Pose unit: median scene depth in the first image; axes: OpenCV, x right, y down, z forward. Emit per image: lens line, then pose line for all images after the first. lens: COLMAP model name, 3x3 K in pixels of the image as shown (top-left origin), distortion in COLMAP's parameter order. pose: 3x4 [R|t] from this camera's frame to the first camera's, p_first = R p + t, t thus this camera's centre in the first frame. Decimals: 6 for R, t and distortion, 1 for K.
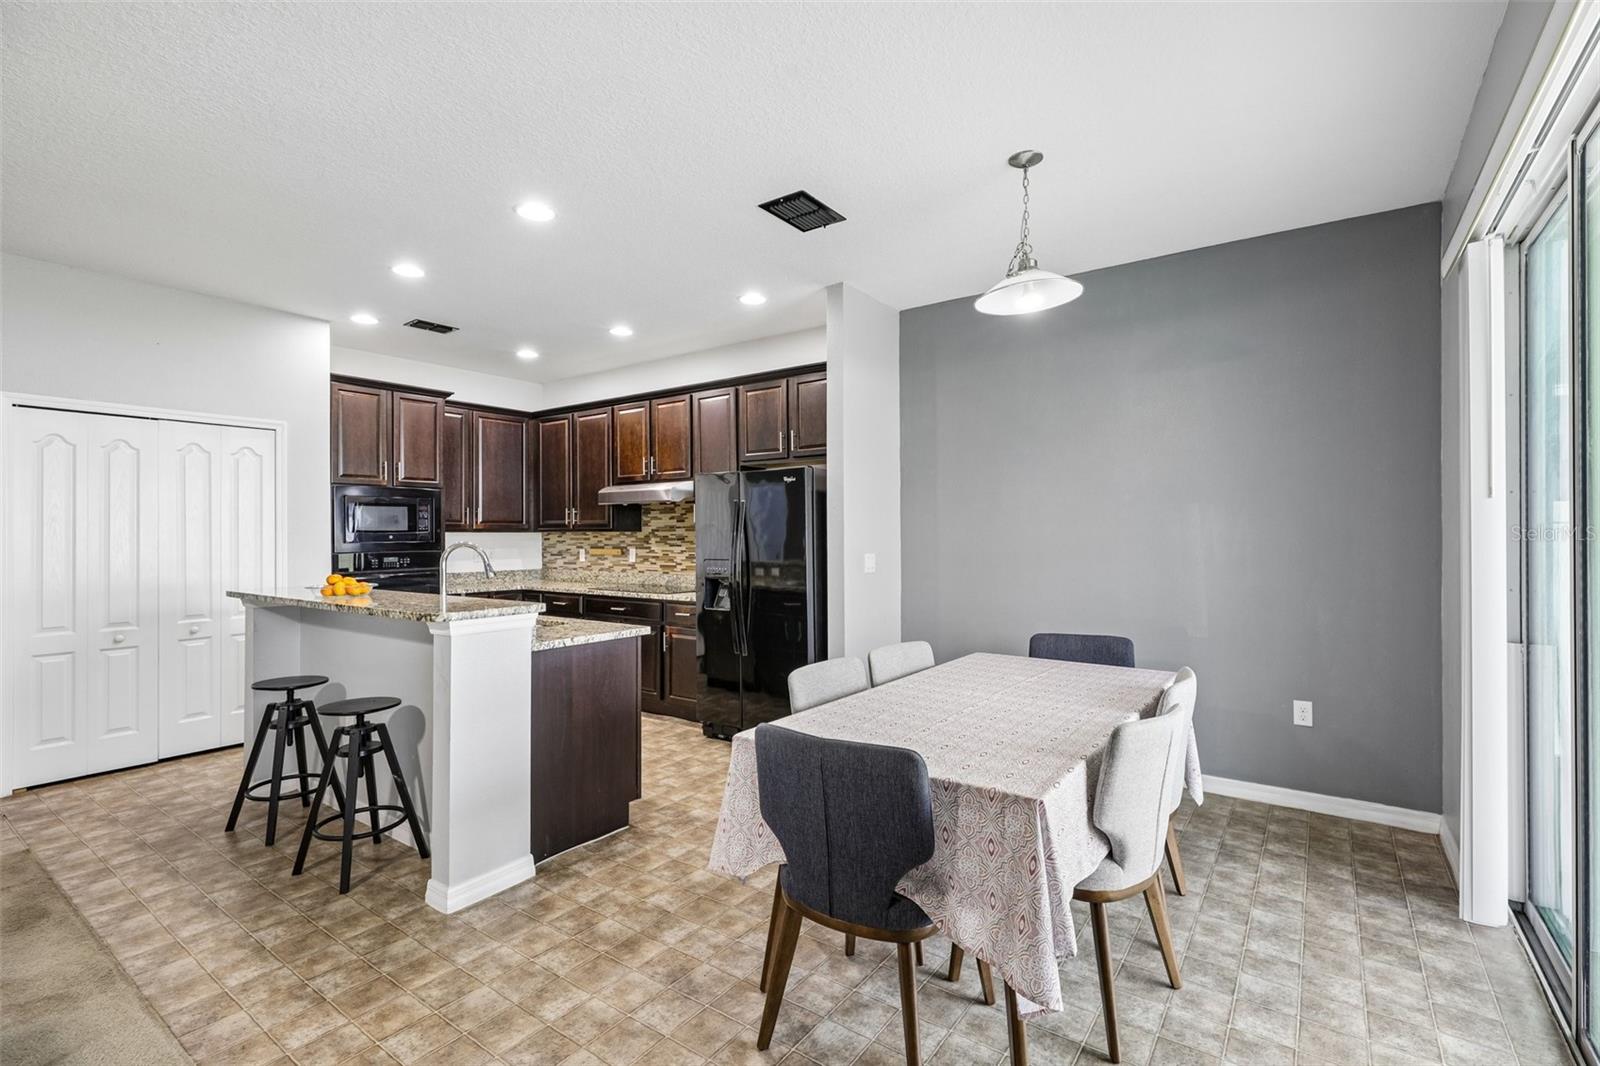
lens RADIAL K [[720.1, 0, 804.8], [0, 720.1, 529.2], [0, 0, 1]] dist [0.006052, 0.000741]
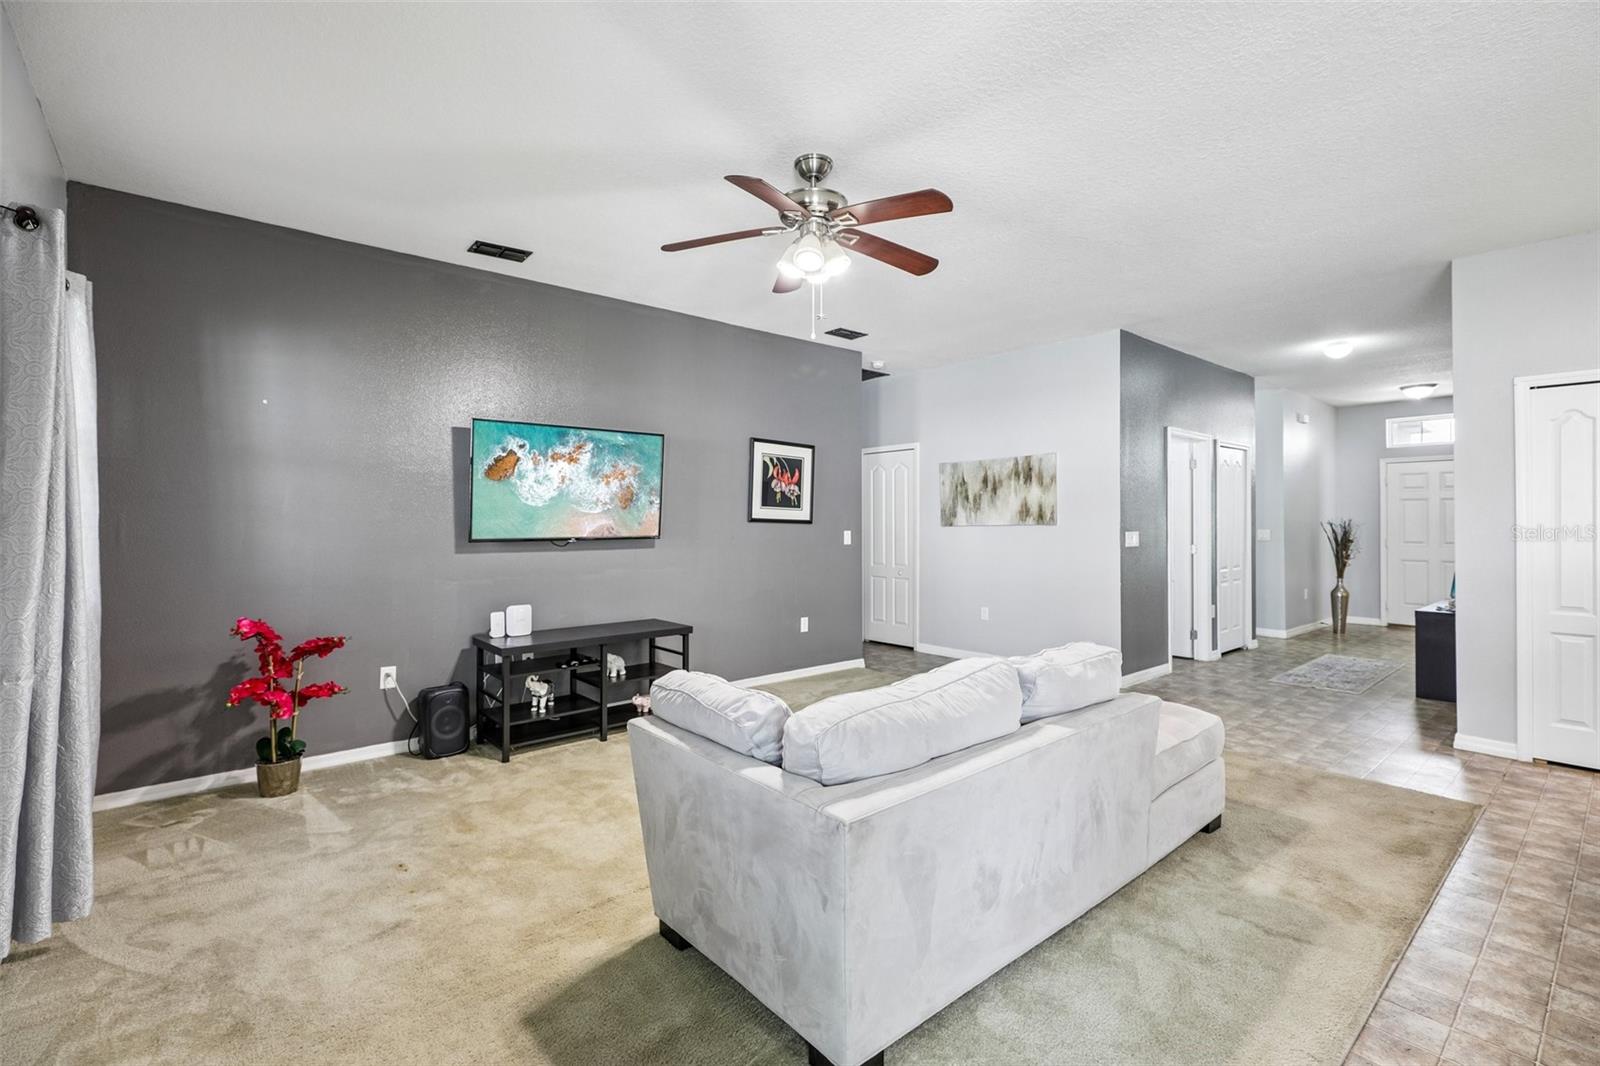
lens RADIAL K [[720.1, 0, 802.5], [0, 720.1, 532.8], [0, 0, 1]] dist [0.006052, 0.000741]
pose [[-0.233533, 0.020565, -0.972131, 0.205687], [0.014093, 0.999743, 0.017764, 0.003437], [0.972247, -0.009552, -0.233763, 0.283846]]
